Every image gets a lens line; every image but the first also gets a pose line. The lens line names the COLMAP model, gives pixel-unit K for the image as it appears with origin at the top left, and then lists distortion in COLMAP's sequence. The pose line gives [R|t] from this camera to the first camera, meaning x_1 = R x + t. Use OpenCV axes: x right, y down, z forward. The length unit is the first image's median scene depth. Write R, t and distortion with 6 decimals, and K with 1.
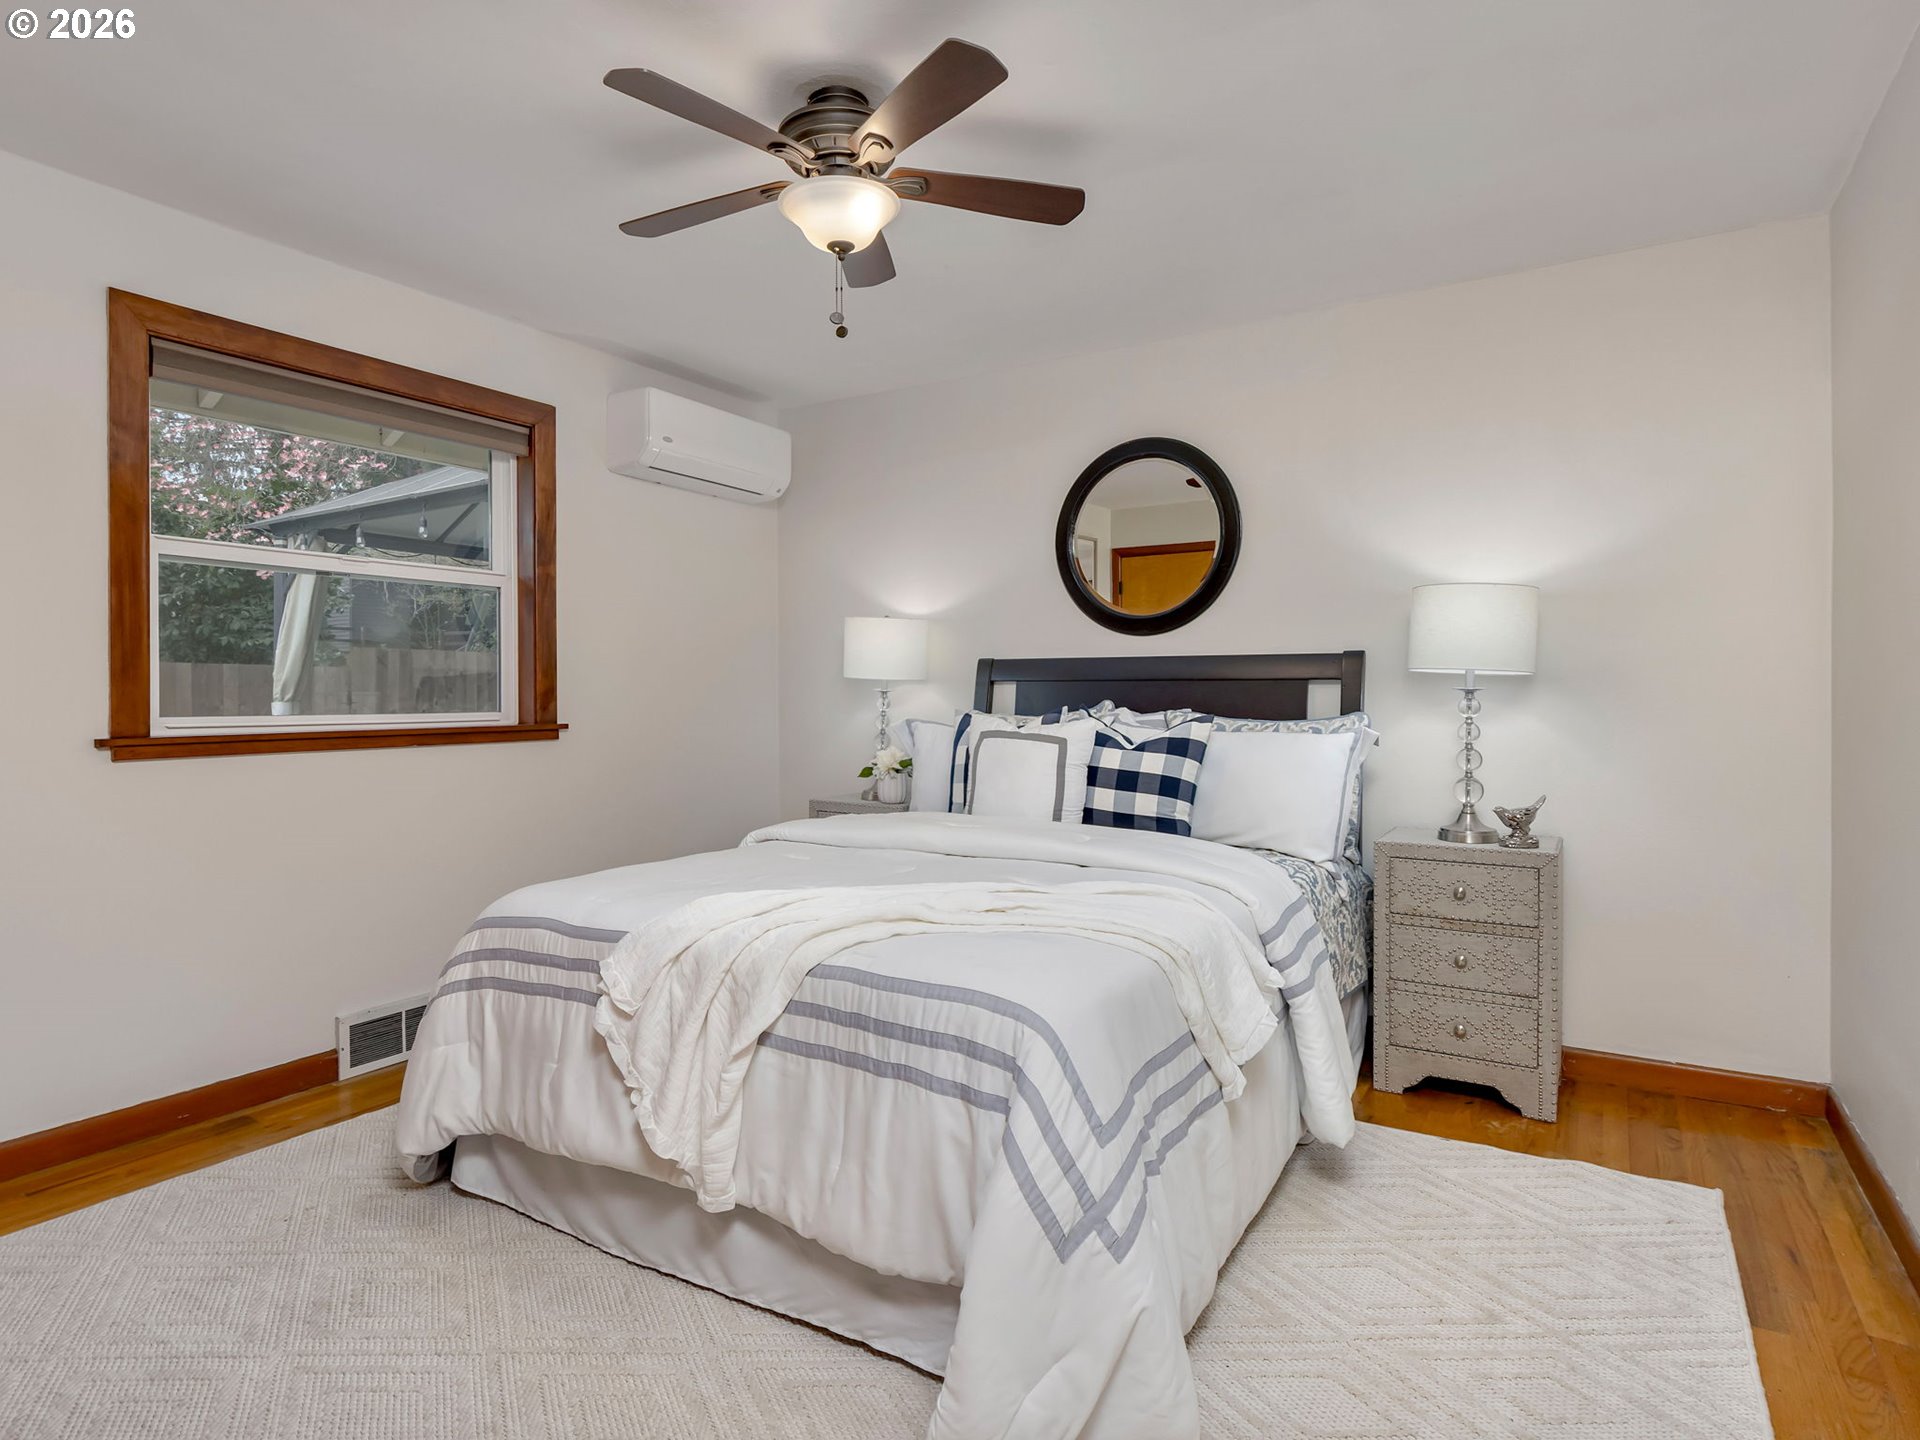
lens RADIAL K [[1048.8, 0, 959.9], [0, 1048.8, 713.2], [0, 0, 1]] dist [0.002469, 0.000469]
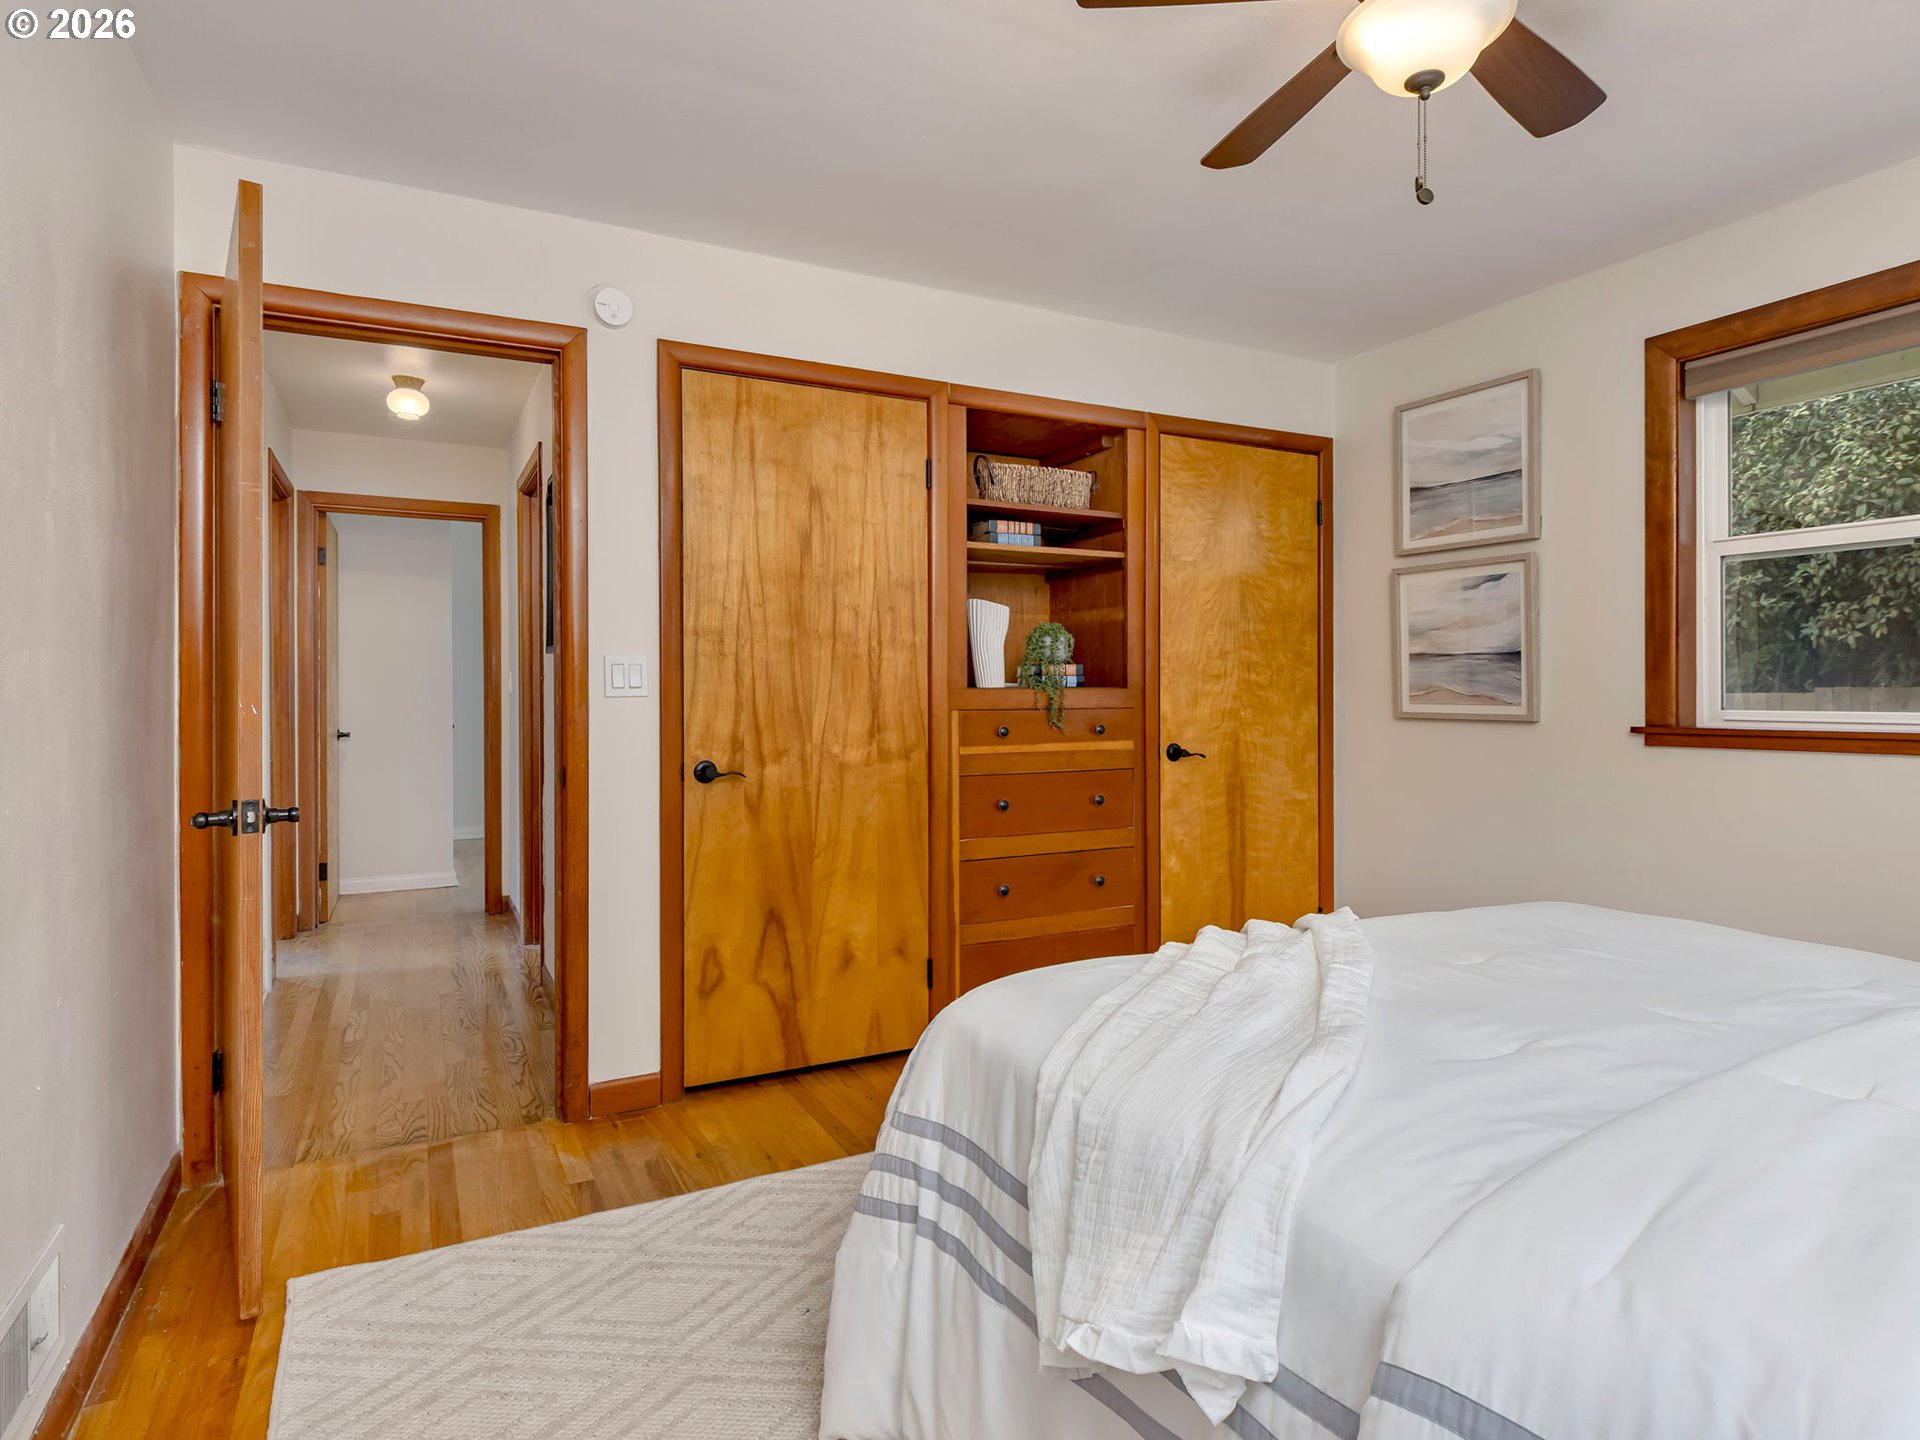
lens RADIAL K [[1048.8, 0, 959.9], [0, 1048.8, 713.2], [0, 0, 1]] dist [0.002469, 0.000469]
pose [[-0.485284, 0.022929, -0.874056, 0.575901], [-0.010322, 0.999436, 0.031948, -0.019933], [0.874296, 0.024526, -0.484774, 0.899601]]
